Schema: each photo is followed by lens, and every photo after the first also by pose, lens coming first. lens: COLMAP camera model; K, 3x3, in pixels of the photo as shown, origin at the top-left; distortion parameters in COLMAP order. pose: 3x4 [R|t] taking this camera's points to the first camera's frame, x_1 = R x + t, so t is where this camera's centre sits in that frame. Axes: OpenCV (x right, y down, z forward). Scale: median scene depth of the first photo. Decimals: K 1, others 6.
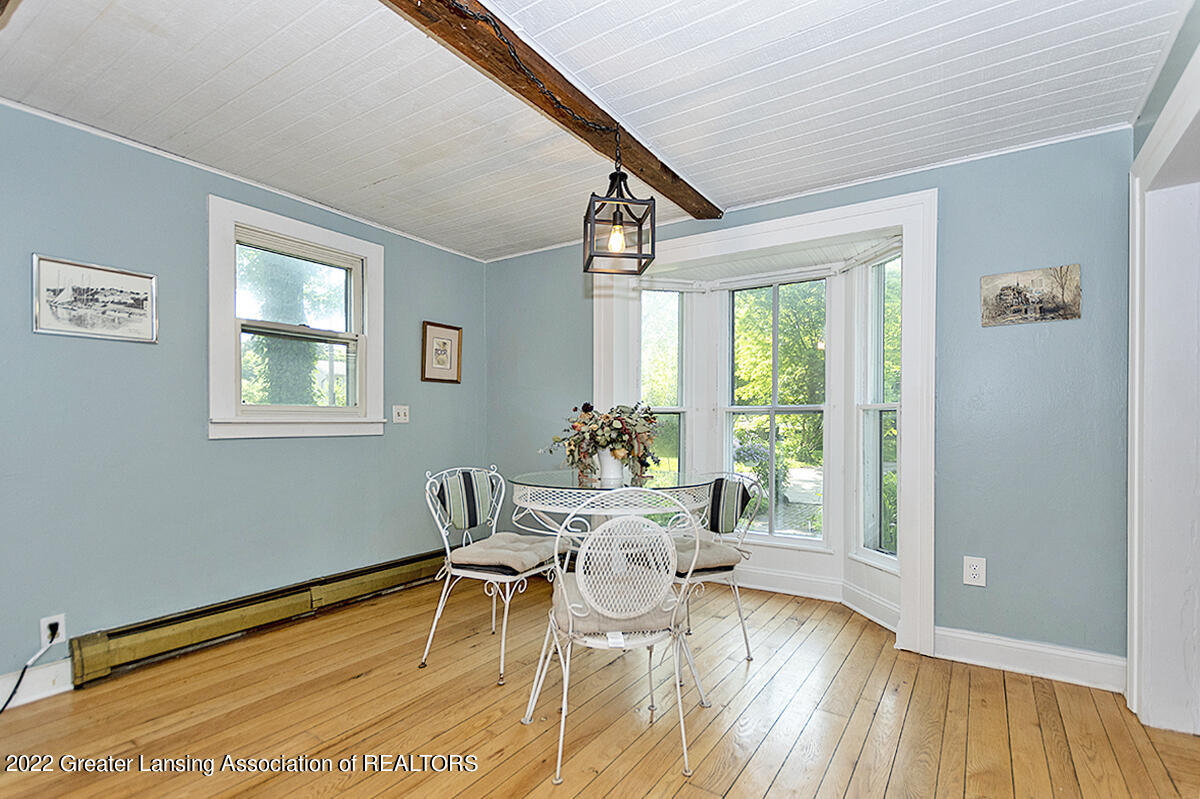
lens RADIAL K [[542.4, 0, 630.8], [0, 542.4, 416.0], [0, 0, 1]] dist [-0.002597, -0.001529]
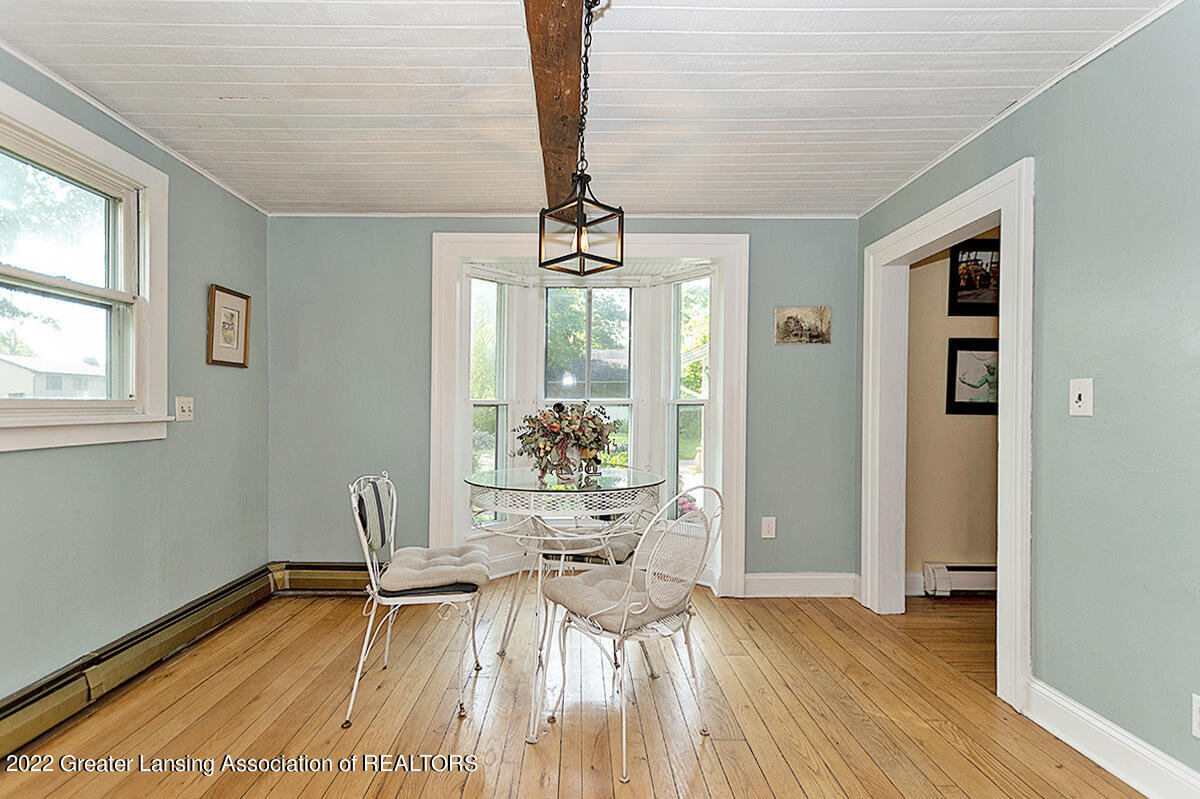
lens RADIAL K [[542.4, 0, 601.7], [0, 542.4, 405.5], [0, 0, 1]] dist [-0.002597, -0.001529]
pose [[0.841965, 0.001462, 0.539530, -0.427216], [-0.006432, 0.999952, 0.007327, -0.020951], [-0.539494, -0.009639, 0.841934, 0.100703]]
